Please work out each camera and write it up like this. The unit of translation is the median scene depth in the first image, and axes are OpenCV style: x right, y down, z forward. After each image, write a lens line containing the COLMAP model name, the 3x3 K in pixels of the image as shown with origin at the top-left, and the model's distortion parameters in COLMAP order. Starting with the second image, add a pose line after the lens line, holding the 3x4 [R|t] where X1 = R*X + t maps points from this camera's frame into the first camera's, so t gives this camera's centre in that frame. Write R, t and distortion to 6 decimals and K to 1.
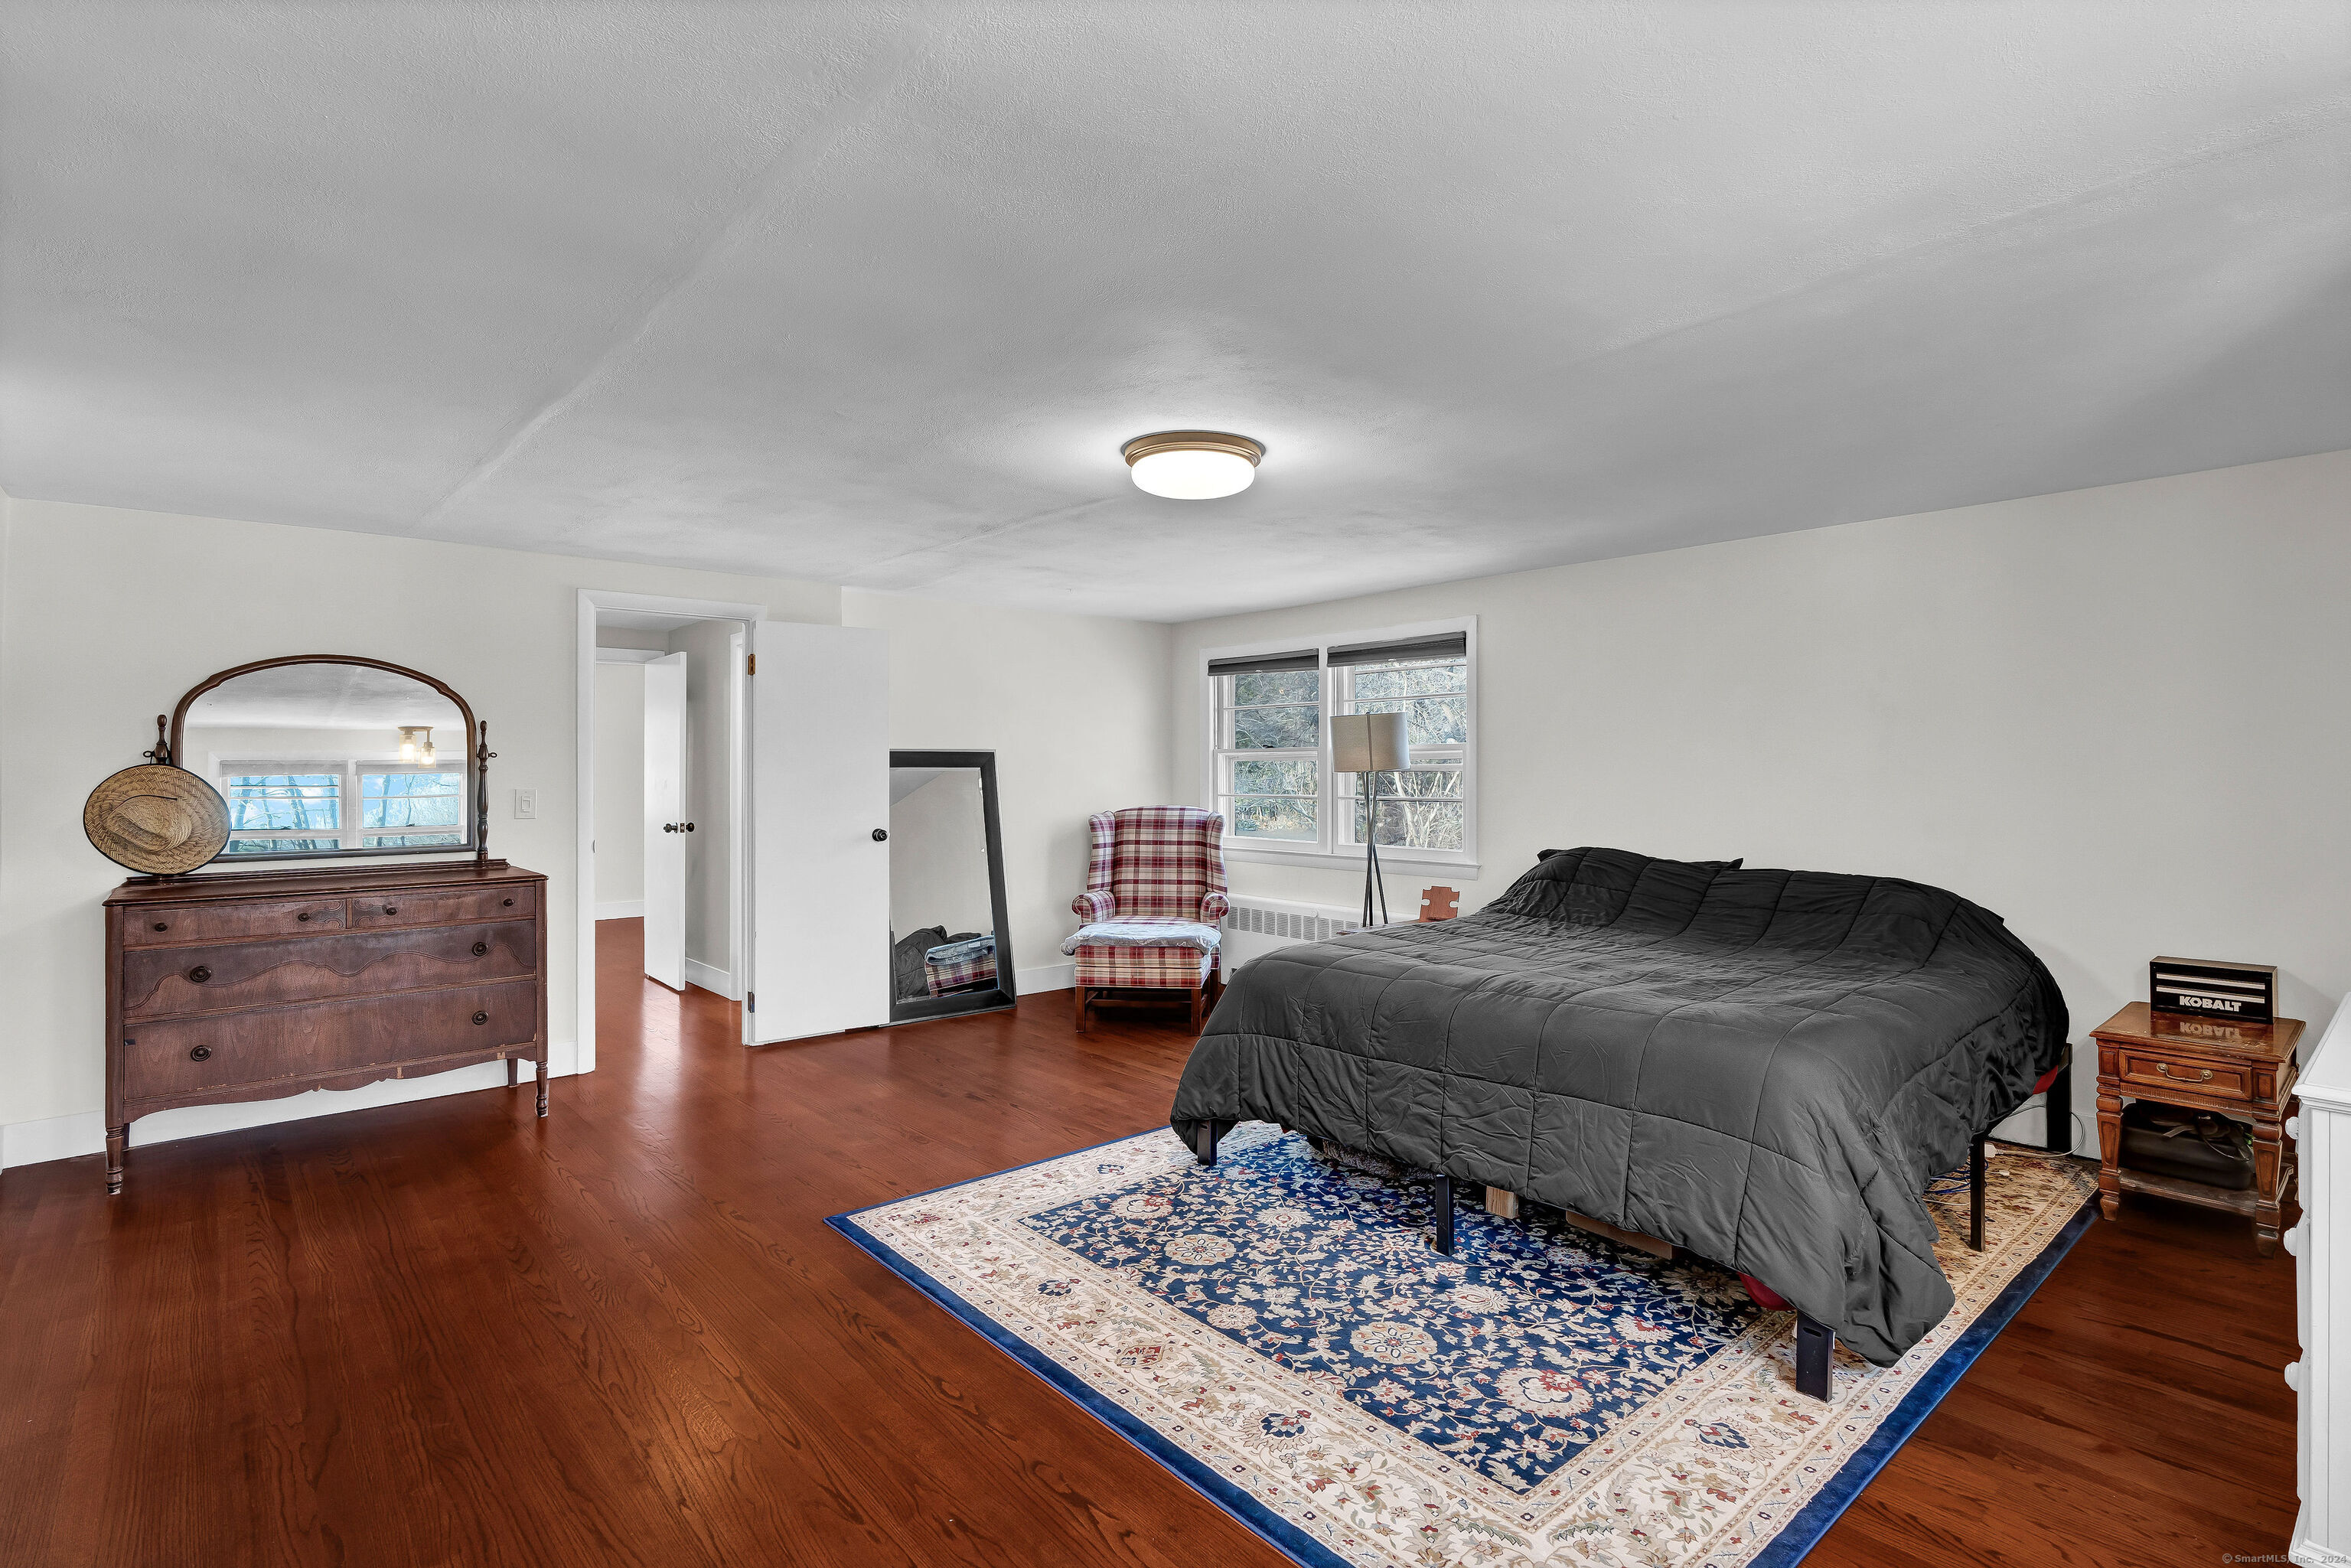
lens RADIAL K [[1135.5, 0, 1175.5], [0, 1135.5, 784.0], [0, 0, 1]] dist [-0.001918, -0.000059]
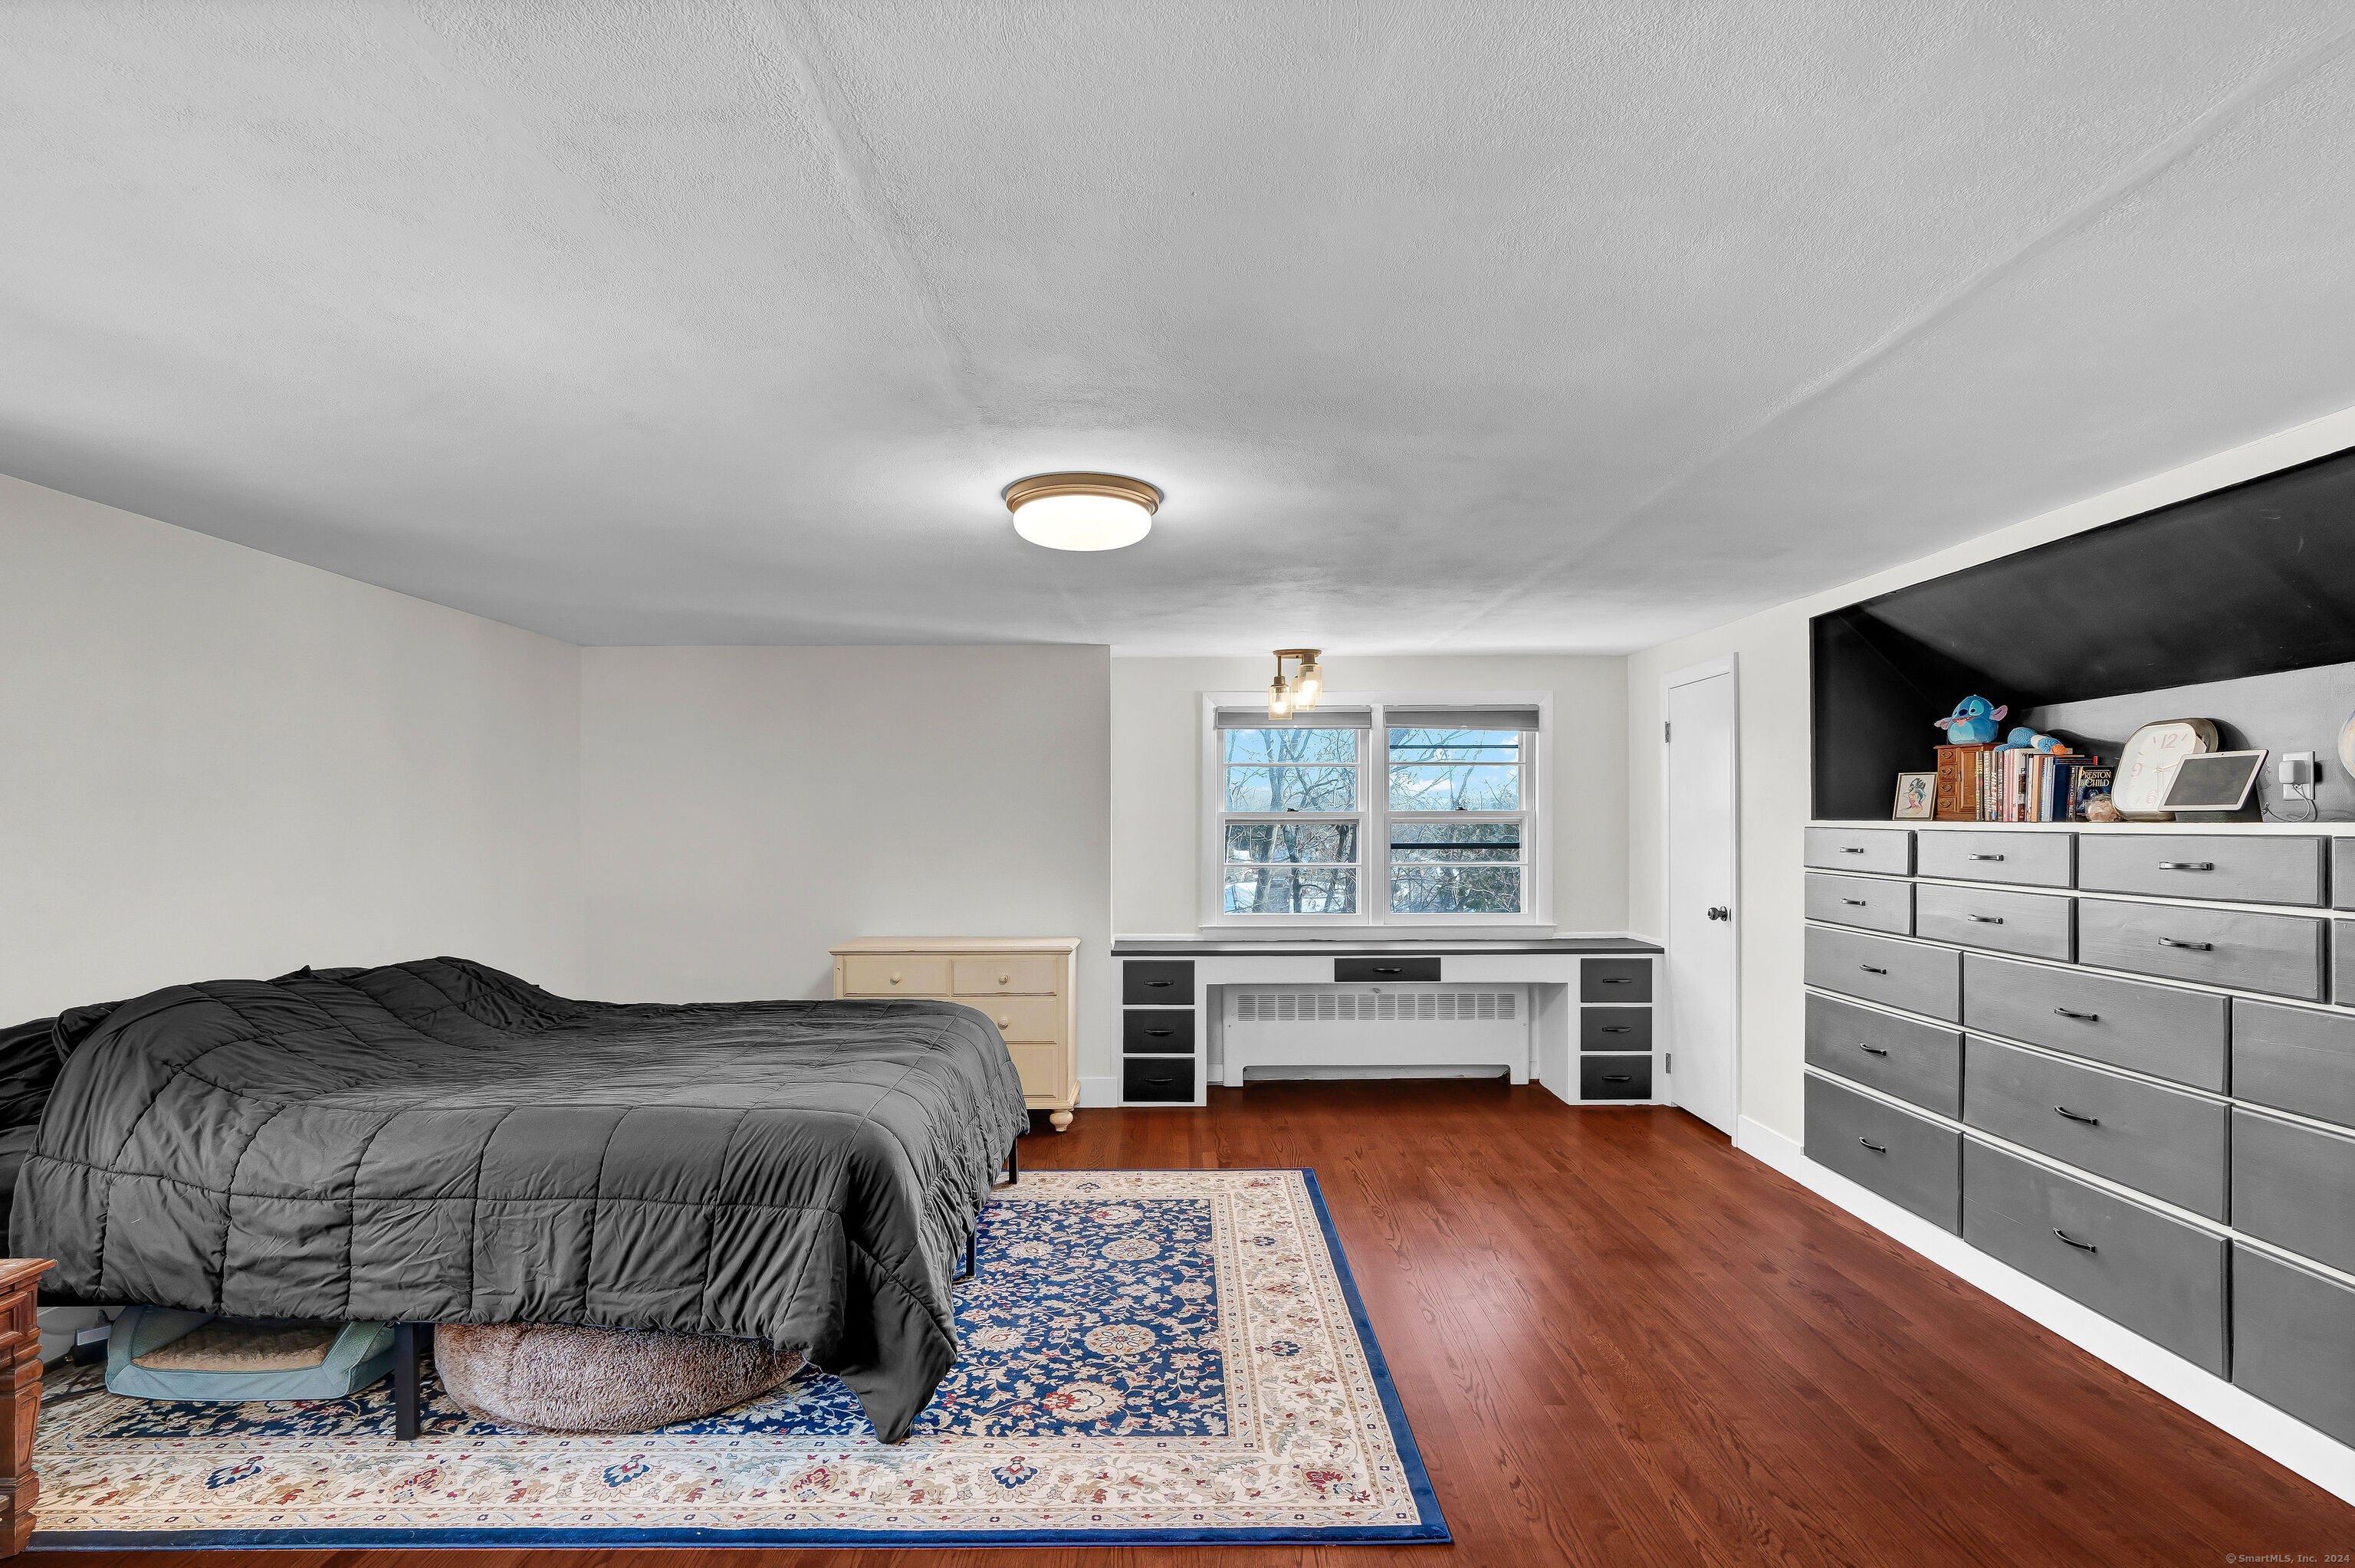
lens RADIAL K [[1190.5, 0, 1185.7], [0, 1190.5, 820.9], [0, 0, 1]] dist [-0.000593, 0.000491]
pose [[-0.763863, 0.007504, 0.645334, -0.729704], [0.013439, 0.999901, 0.004280, -0.043202], [-0.645238, 0.011942, -0.763888, 1.849537]]
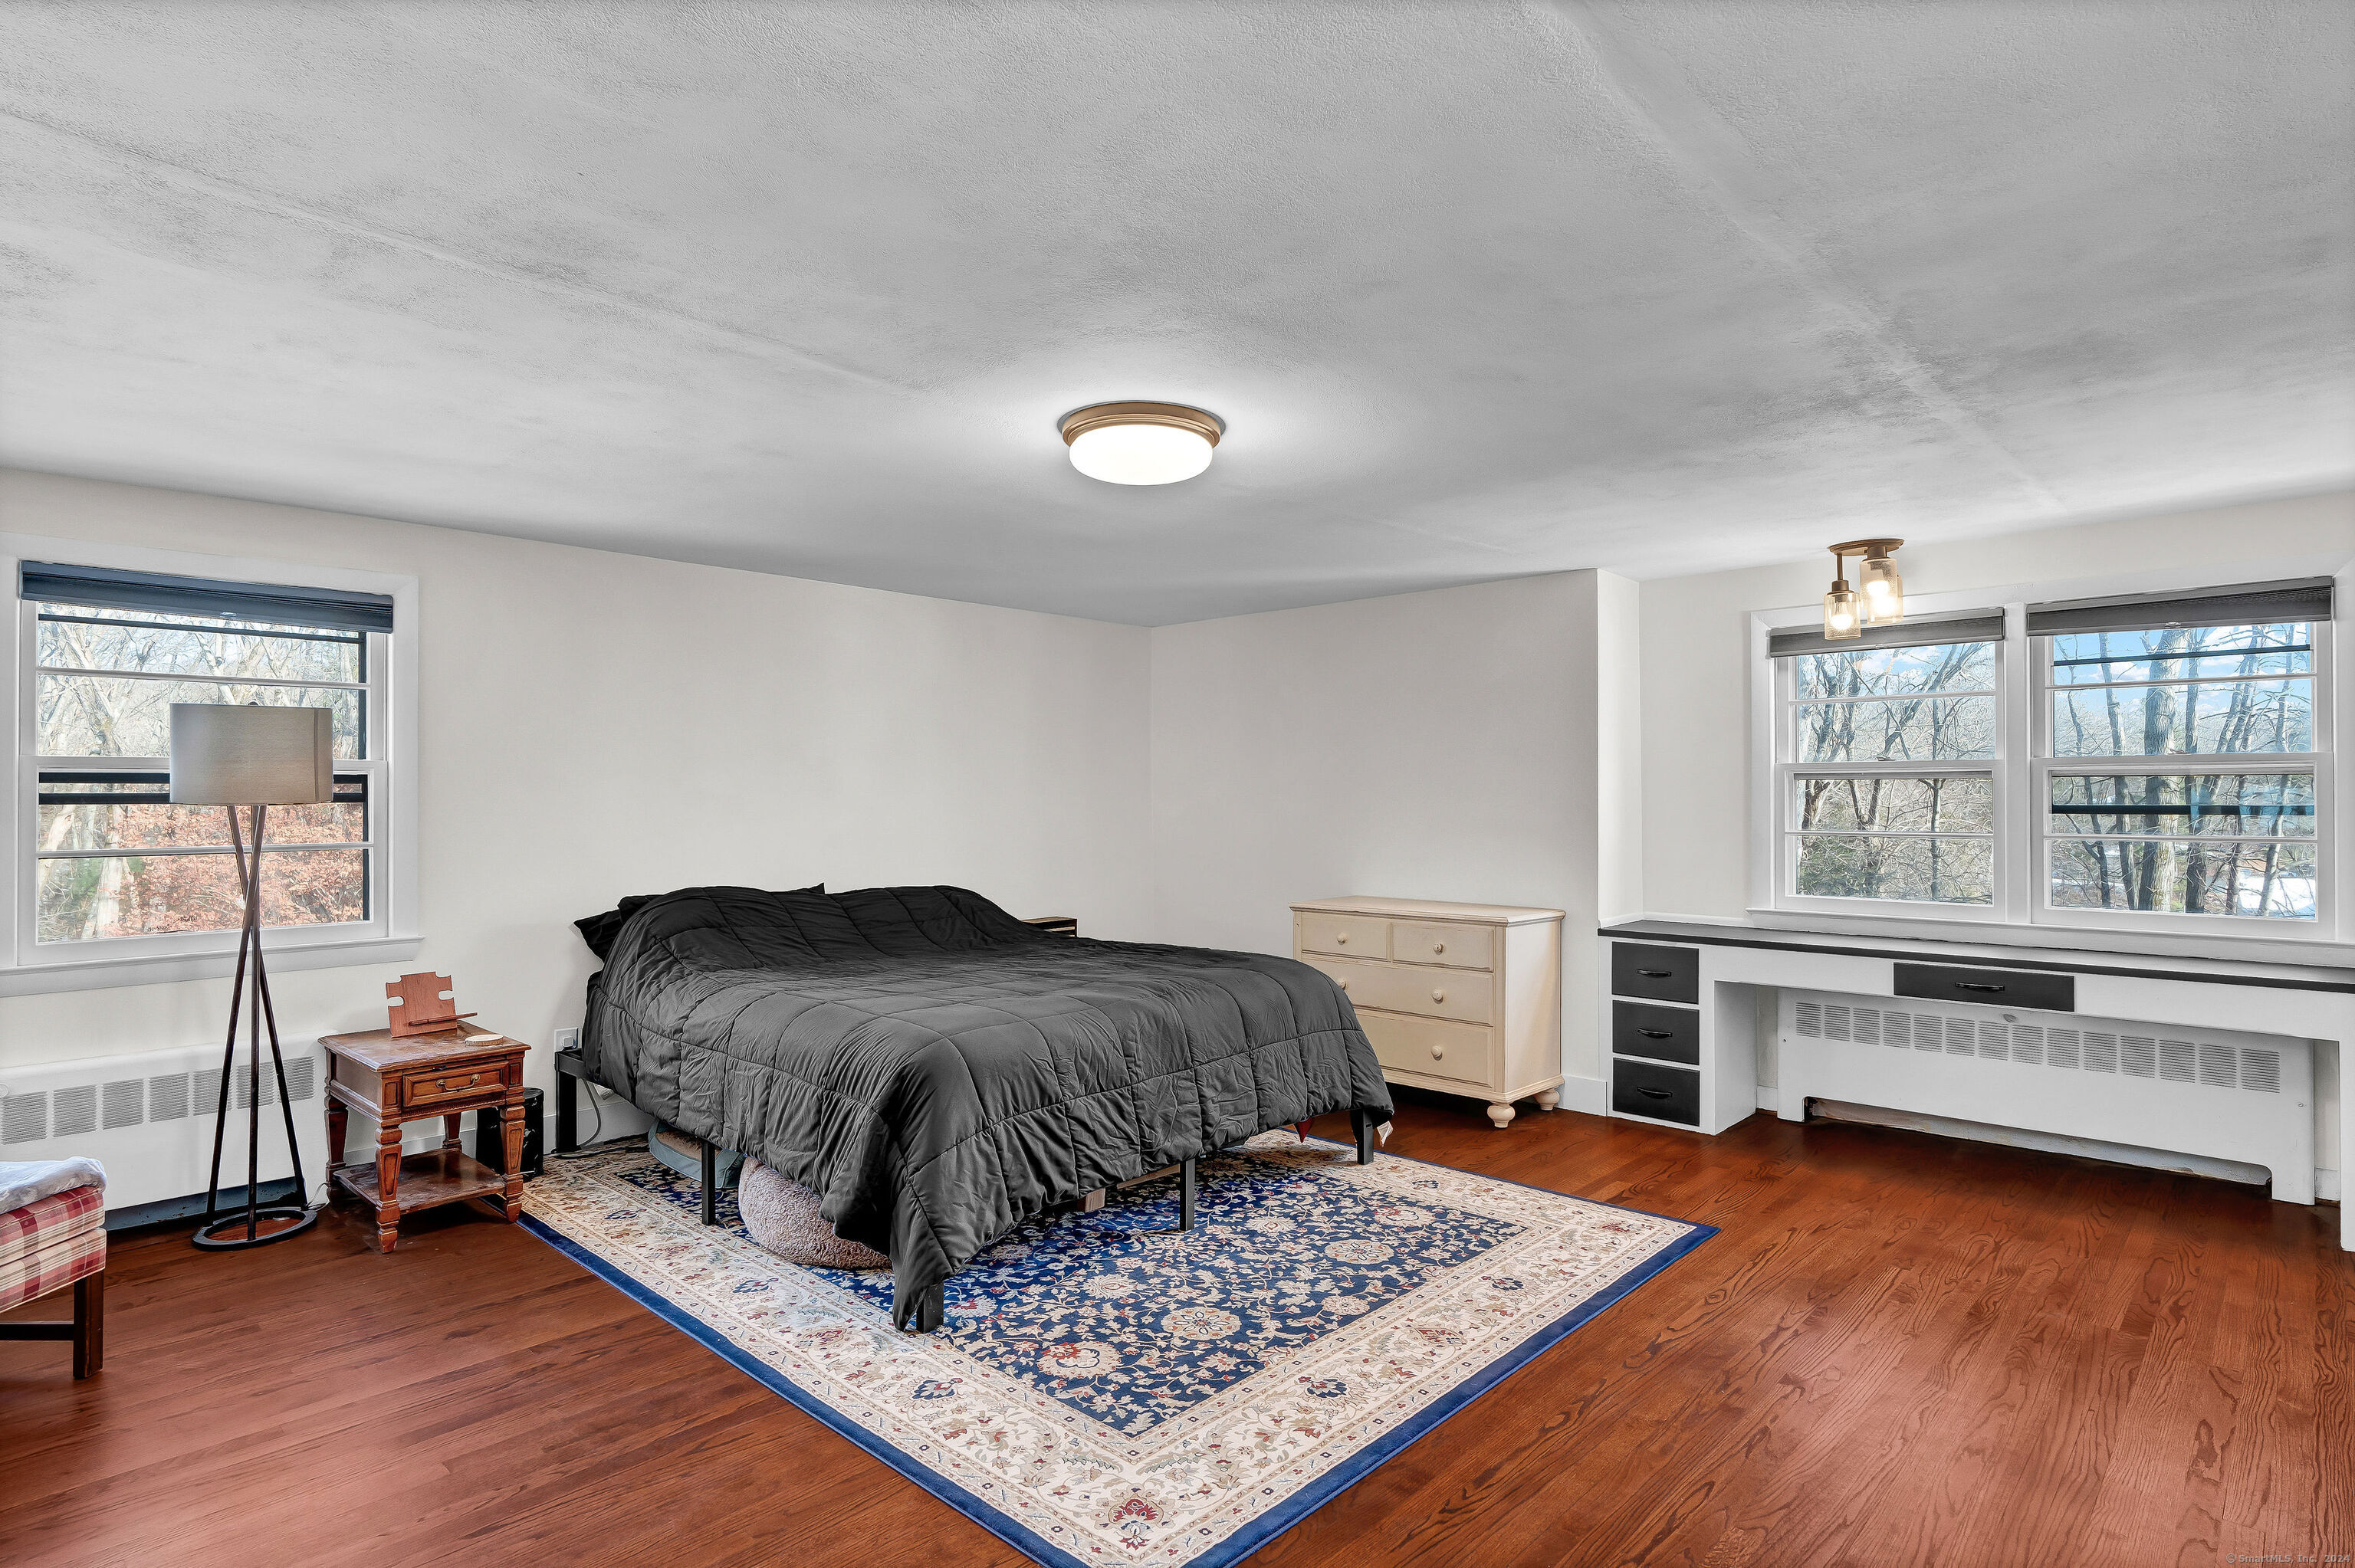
lens RADIAL K [[1241.4, 0, 1177.5], [0, 1241.4, 784.0], [0, 0, 1]] dist [0.001380, 0.001170]
pose [[-0.104352, 0.016207, 0.994408, -1.031979], [0.015078, 0.999778, -0.014712, -0.007738], [-0.994426, 0.013458, -0.104573, 1.185946]]
